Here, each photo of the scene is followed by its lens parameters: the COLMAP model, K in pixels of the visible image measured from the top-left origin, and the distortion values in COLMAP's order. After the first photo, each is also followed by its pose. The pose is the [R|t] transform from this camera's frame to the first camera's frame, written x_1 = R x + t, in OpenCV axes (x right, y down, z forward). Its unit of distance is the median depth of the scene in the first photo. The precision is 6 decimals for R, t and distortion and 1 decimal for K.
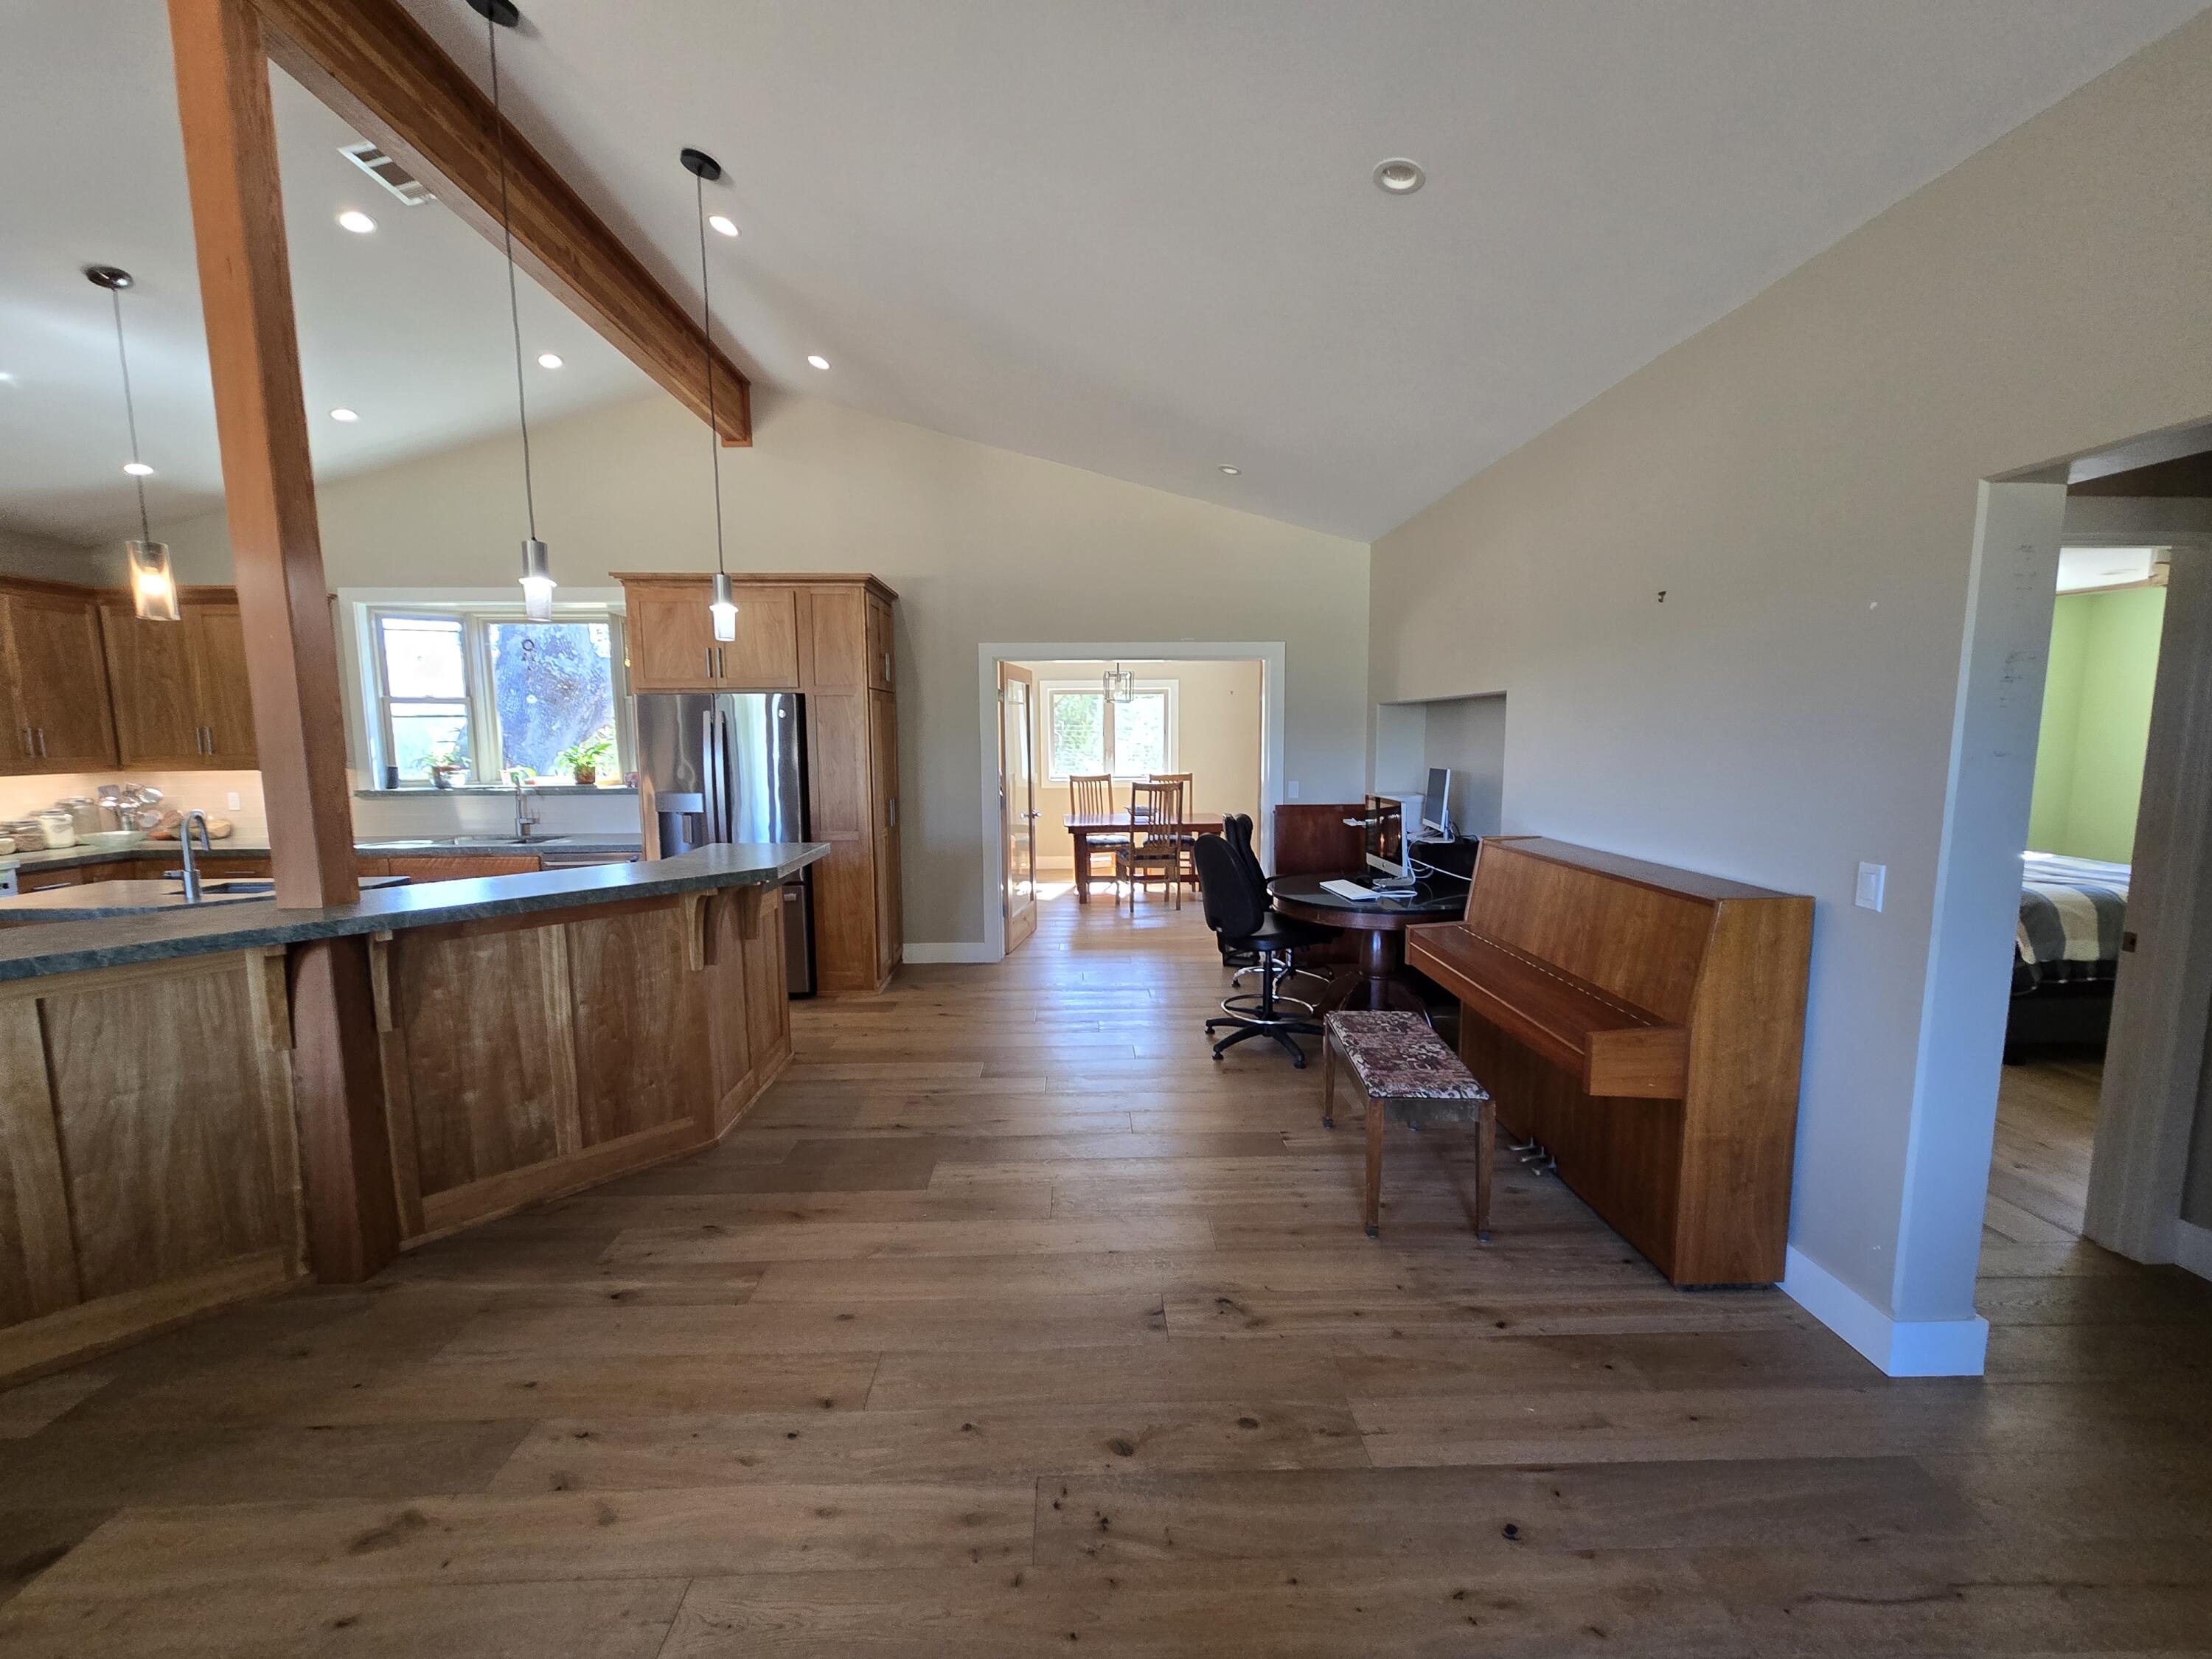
lens RADIAL K [[901.5, 0, 1102.7], [0, 901.5, 838.7], [0, 0, 1]] dist [0.001599, 0.000094]
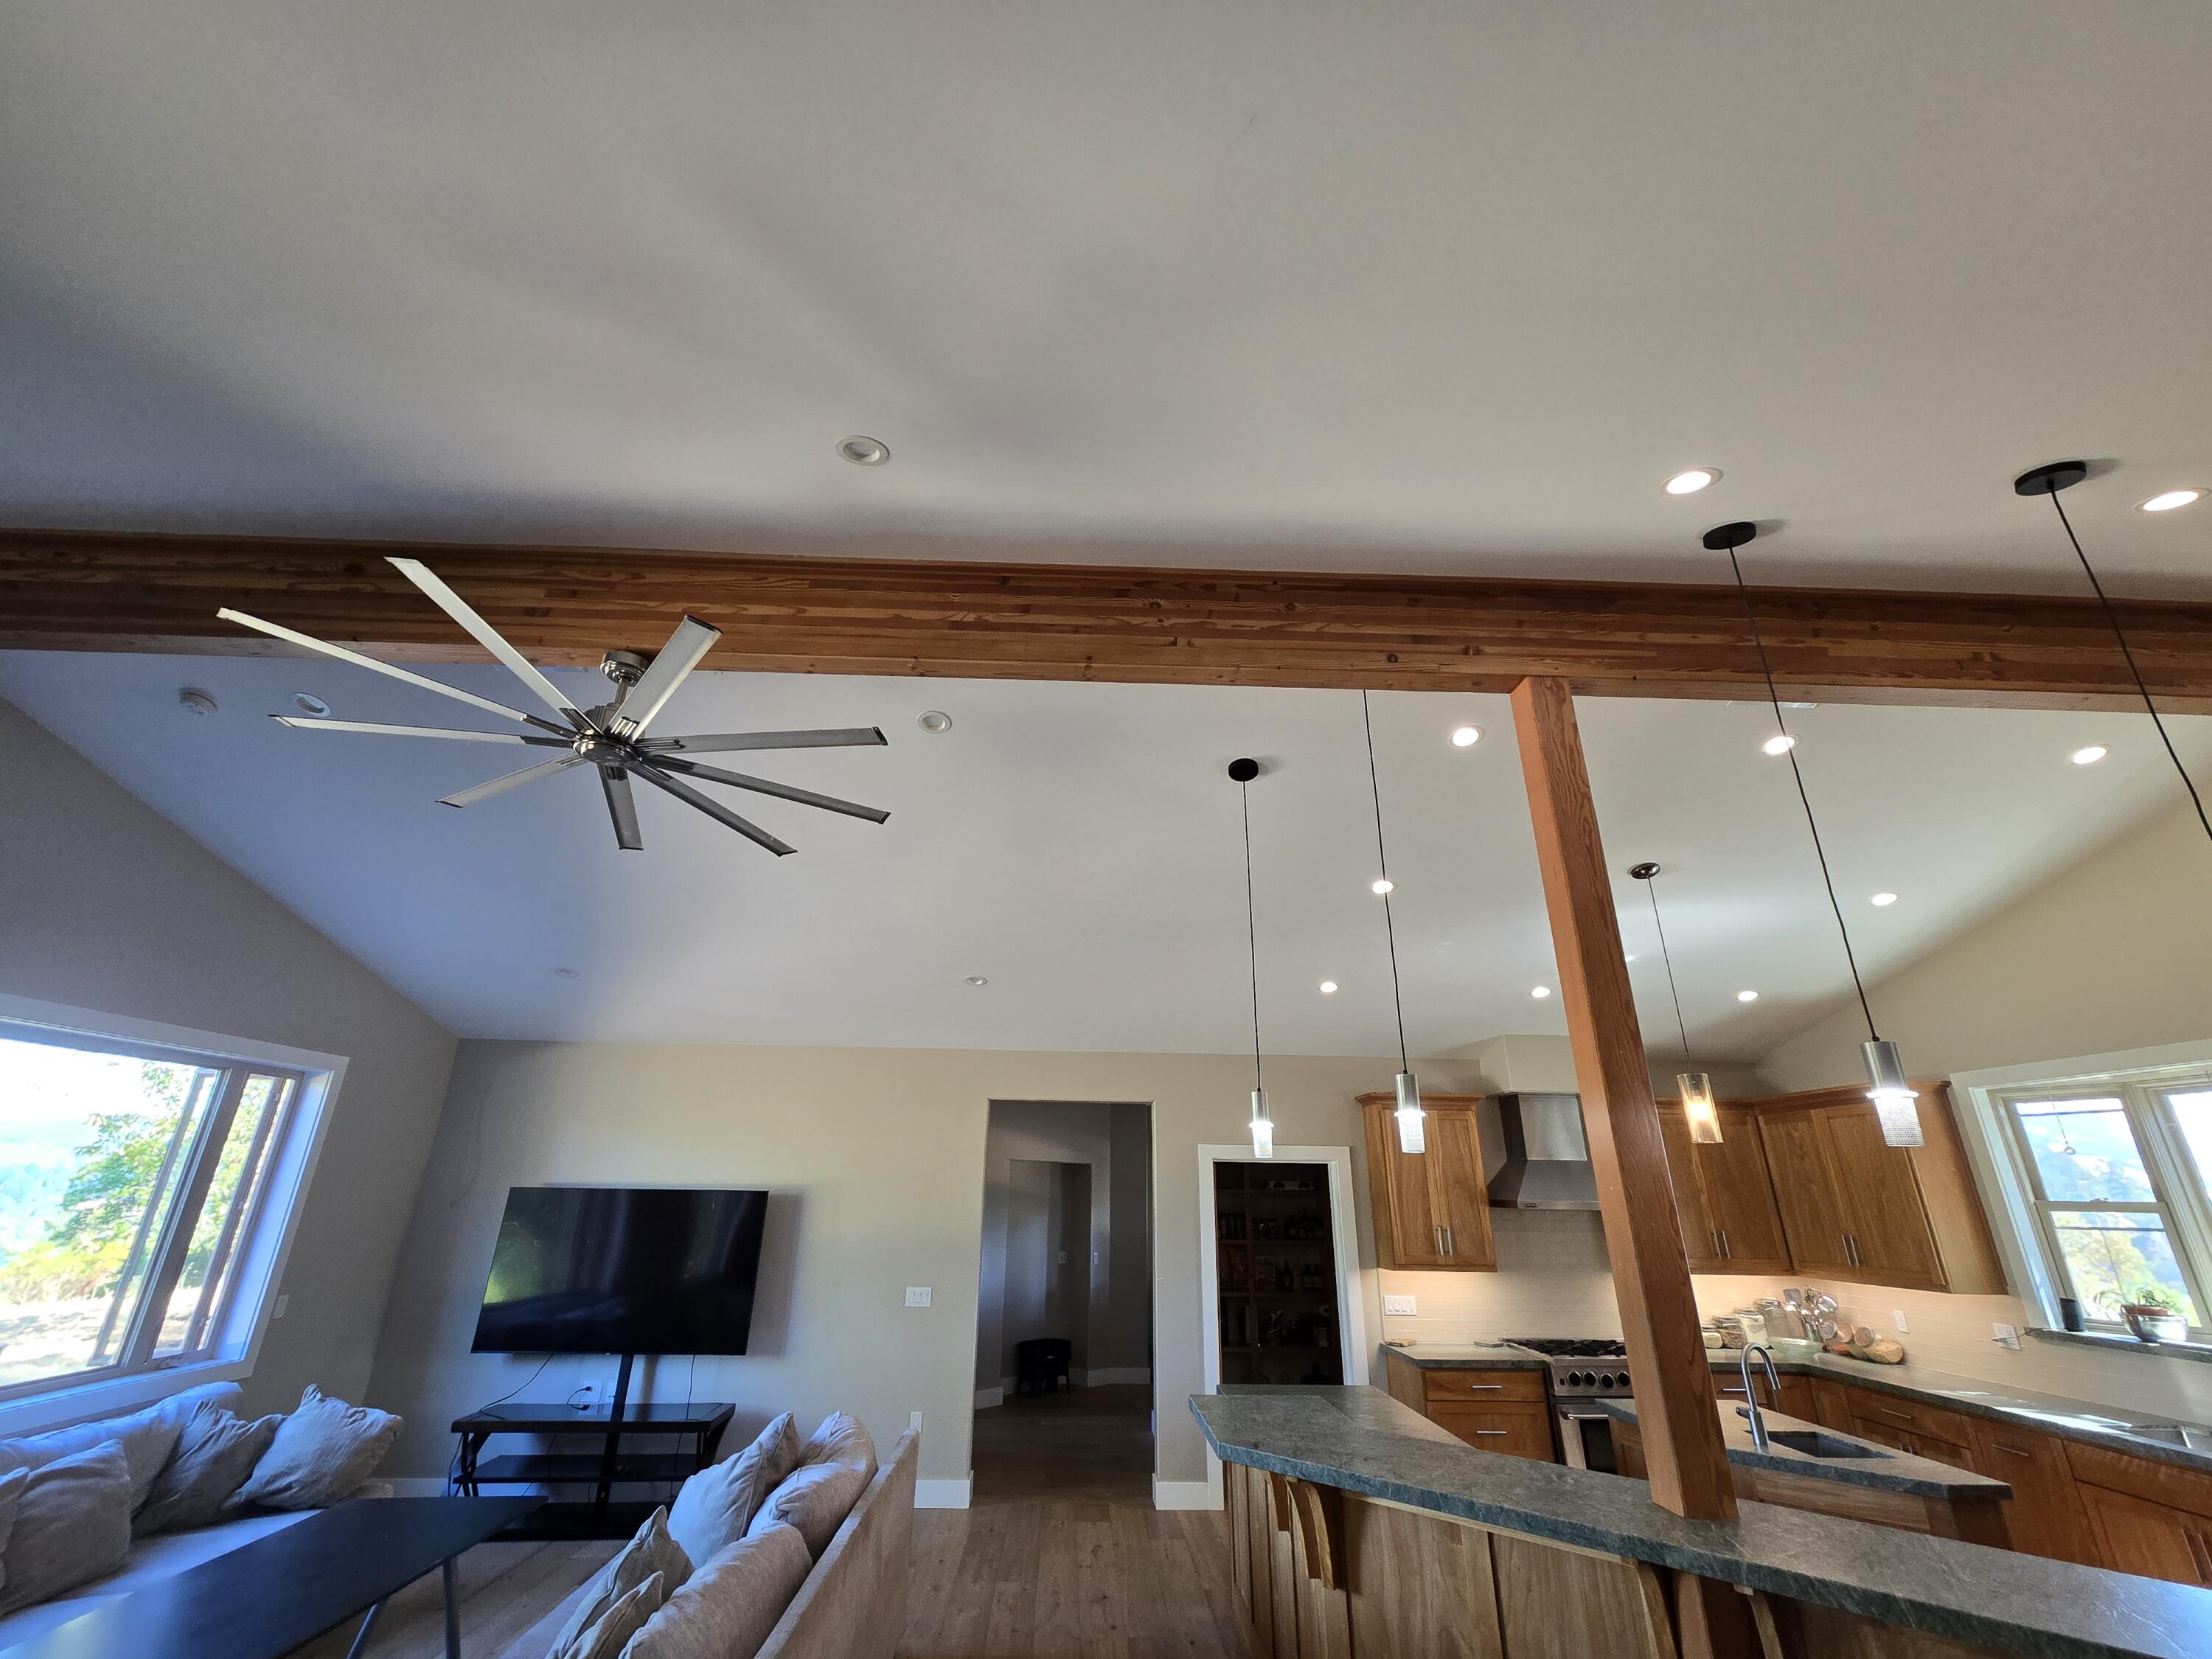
lens RADIAL K [[909.2, 0, 1102.7], [0, 909.2, 840.1], [0, 0, 1]] dist [0.002986, 0.000269]
pose [[0.009706, -0.355195, -0.934742, 0.171481], [-0.132506, 0.926085, -0.353282, -0.132061], [0.991135, 0.127288, -0.038077, 0.367769]]
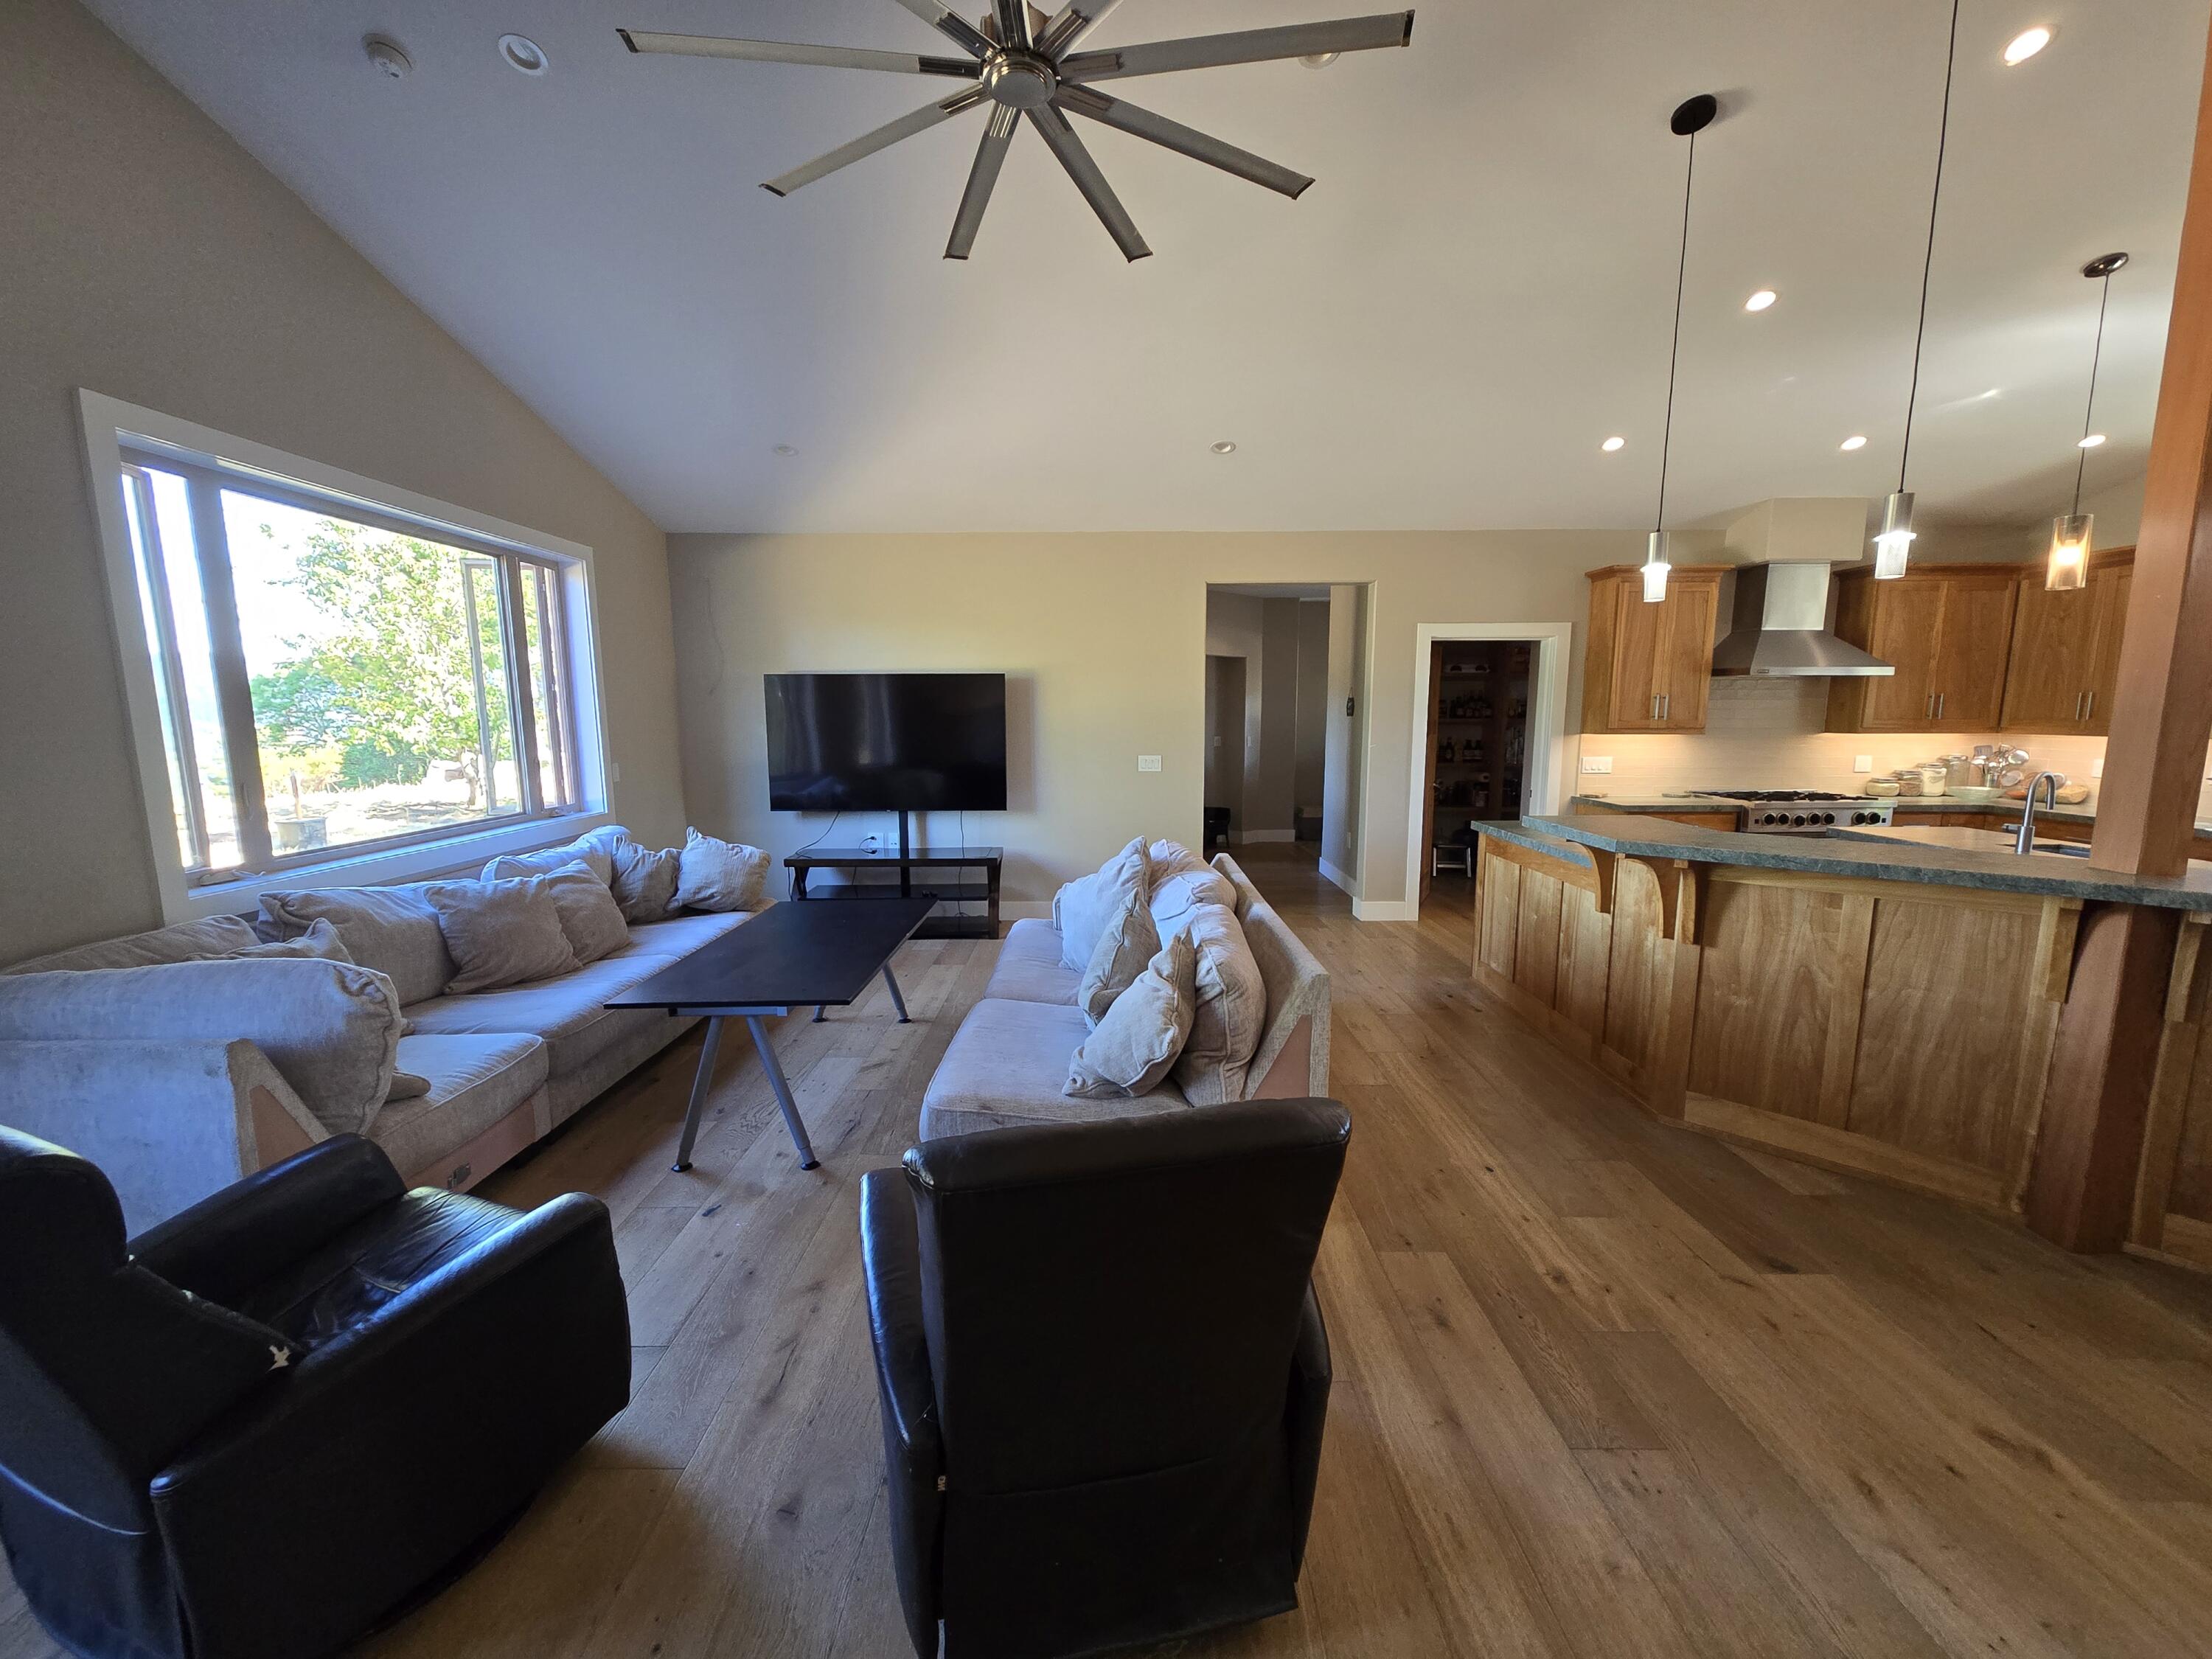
lens RADIAL K [[909.2, 0, 1102.7], [0, 909.2, 840.1], [0, 0, 1]] dist [0.002986, 0.000269]
pose [[-0.035680, 0.151896, -0.987752, 0.134856], [-0.116582, 0.981001, 0.155069, 0.016298], [0.992540, 0.120687, -0.017294, -0.088506]]
